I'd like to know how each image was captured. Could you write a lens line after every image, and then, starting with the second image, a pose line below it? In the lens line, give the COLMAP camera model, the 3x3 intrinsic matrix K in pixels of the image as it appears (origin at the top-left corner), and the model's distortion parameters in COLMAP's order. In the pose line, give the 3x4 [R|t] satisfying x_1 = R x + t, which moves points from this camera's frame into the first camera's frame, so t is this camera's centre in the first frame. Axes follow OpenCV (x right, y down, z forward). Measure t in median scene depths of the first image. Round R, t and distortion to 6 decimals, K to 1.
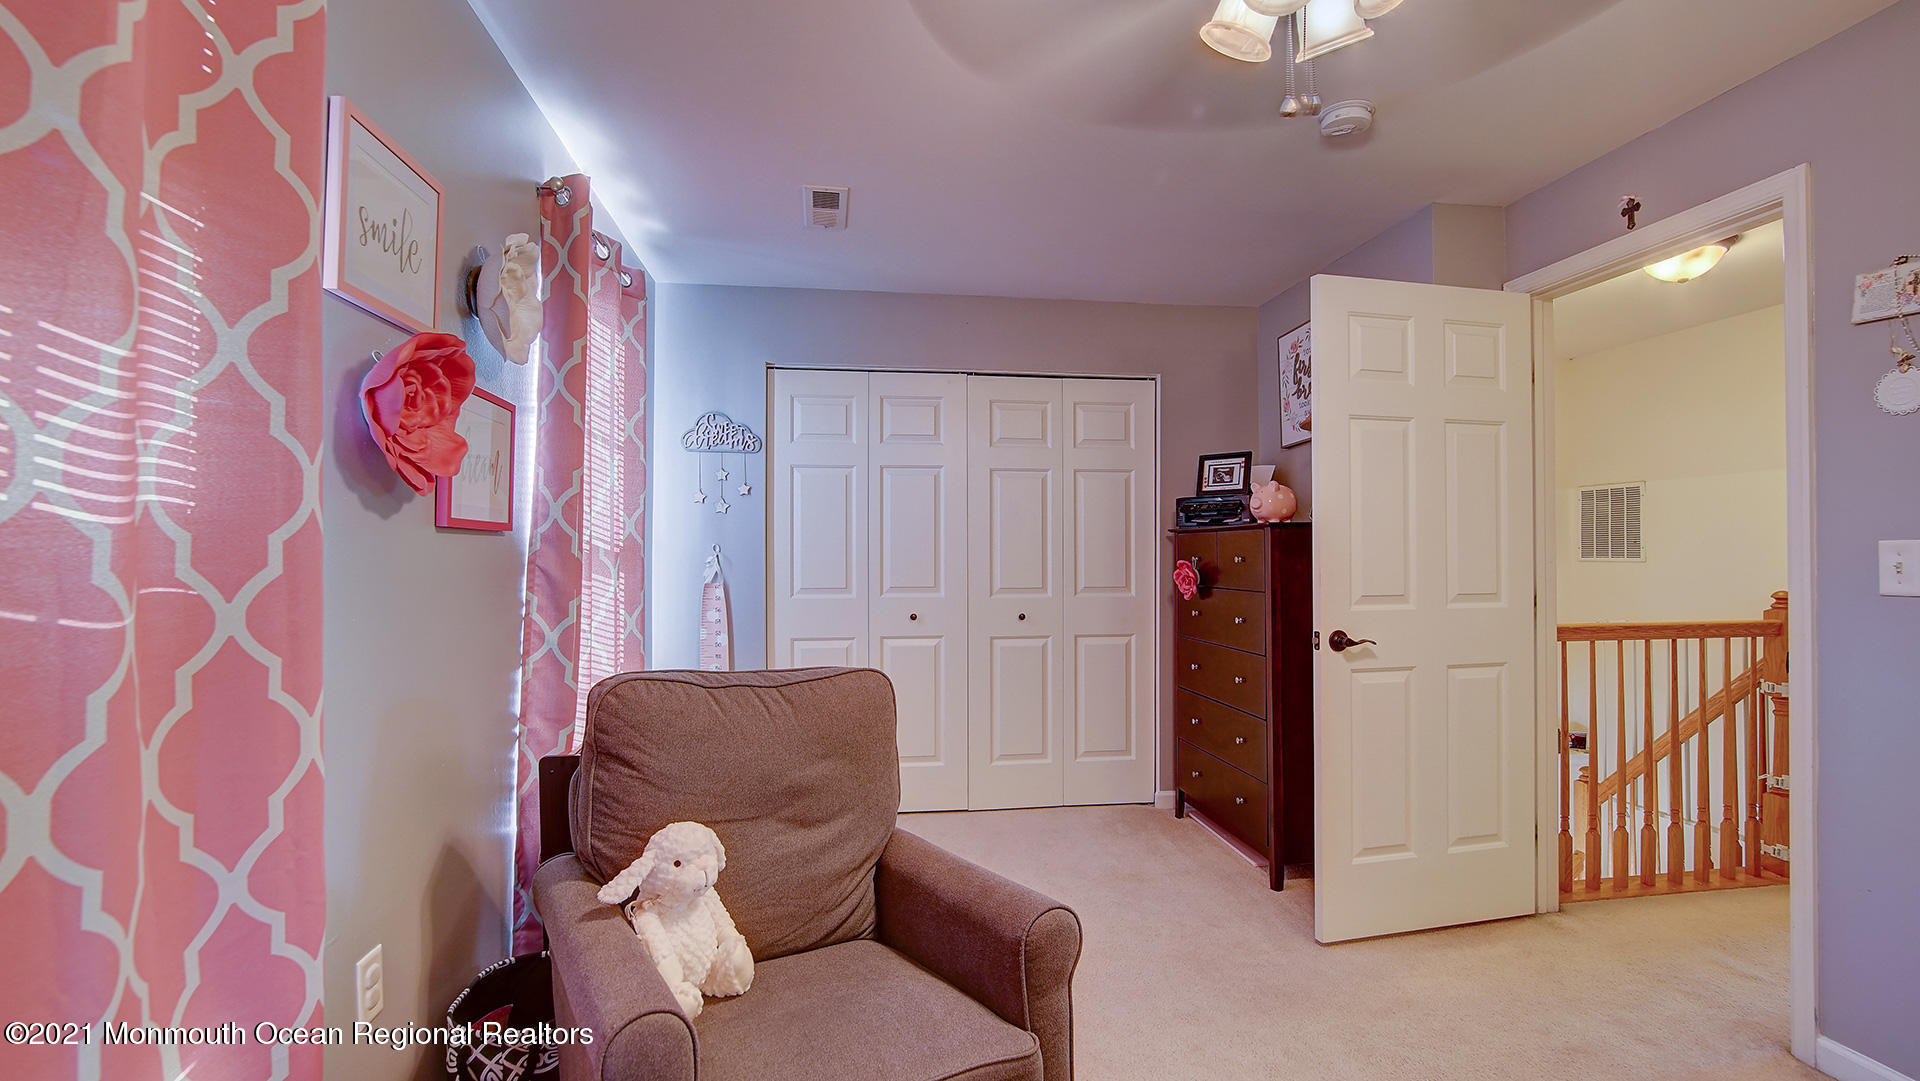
lens RADIAL K [[868.2, 0, 963.7], [0, 868.2, 547.2], [0, 0, 1]] dist [-0.000708, 0.000025]
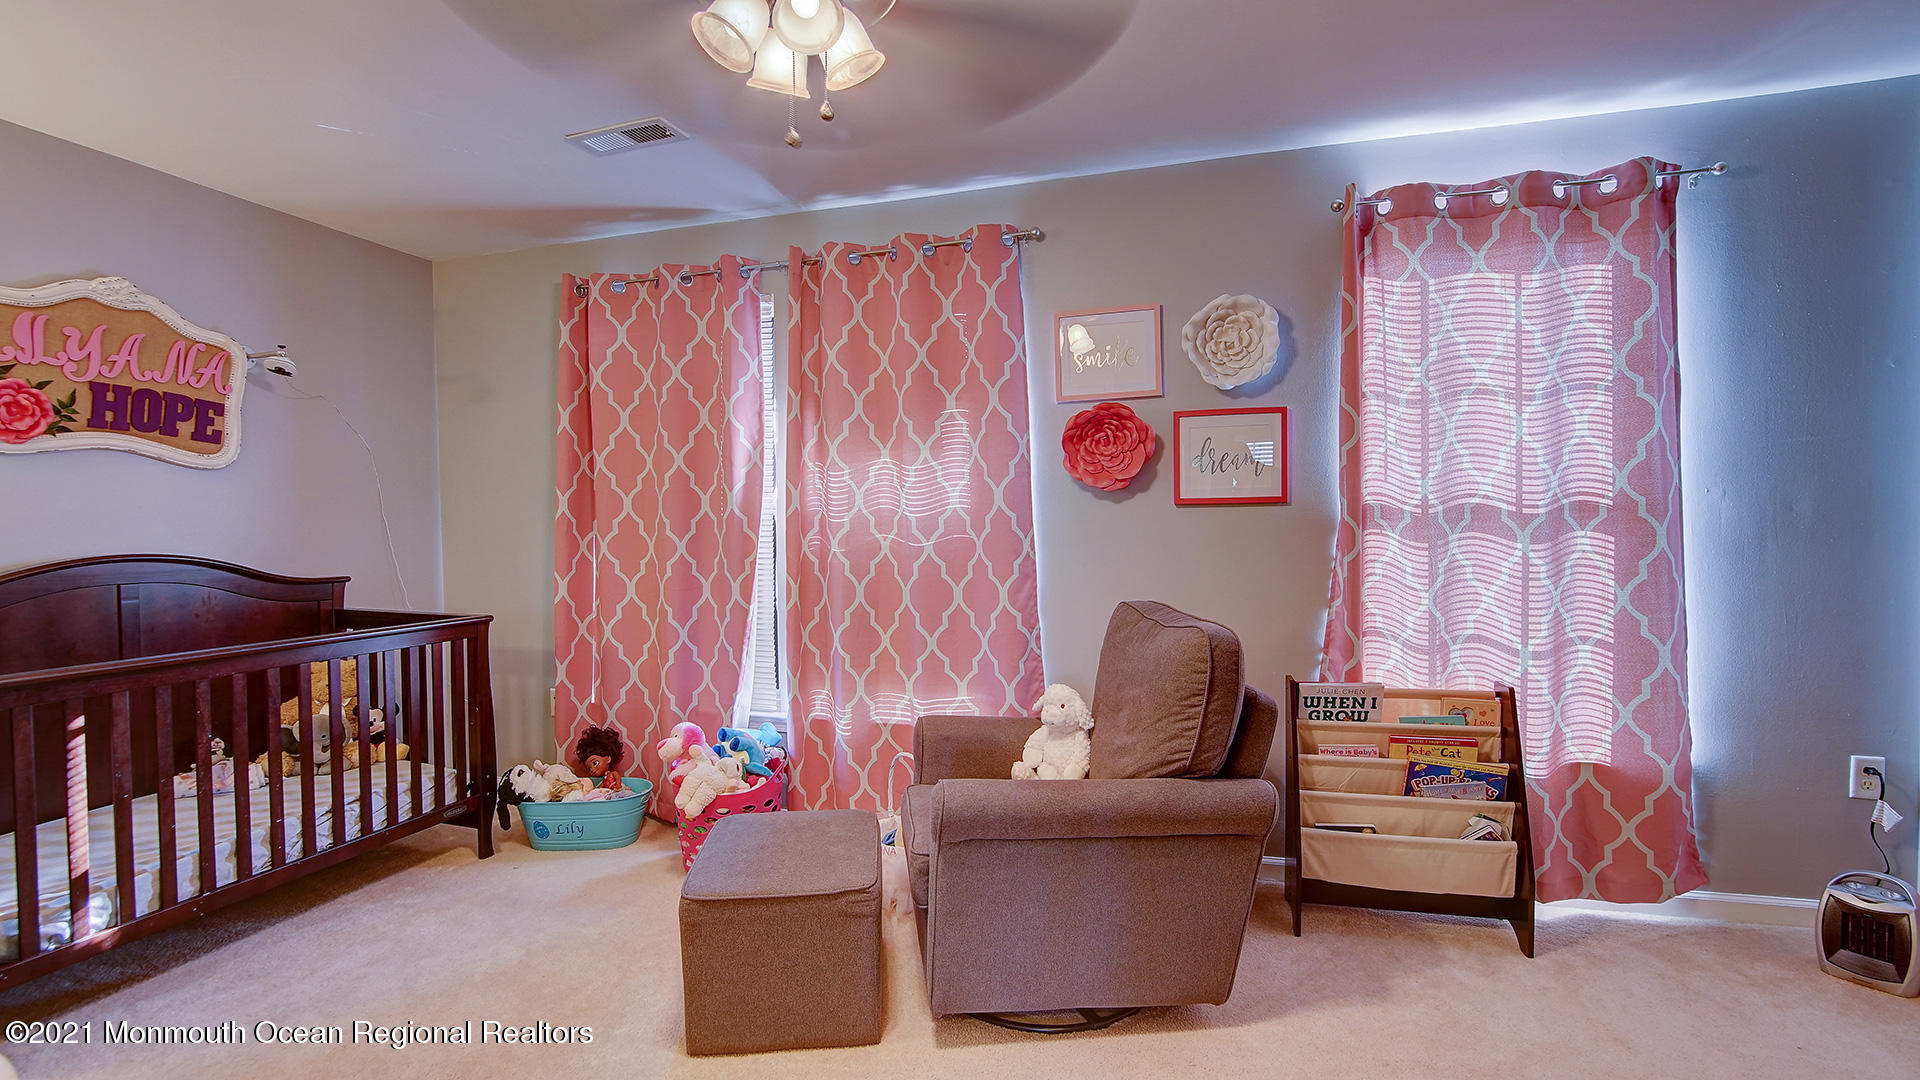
lens RADIAL K [[868.2, 0, 963.7], [0, 868.2, 546.7], [0, 0, 1]] dist [-0.000708, 0.000025]
pose [[-0.420761, 0.016348, -0.907024, 0.849816], [0.017560, 0.999797, 0.009875, 0.026721], [0.907001, -0.011772, -0.420963, 1.054044]]
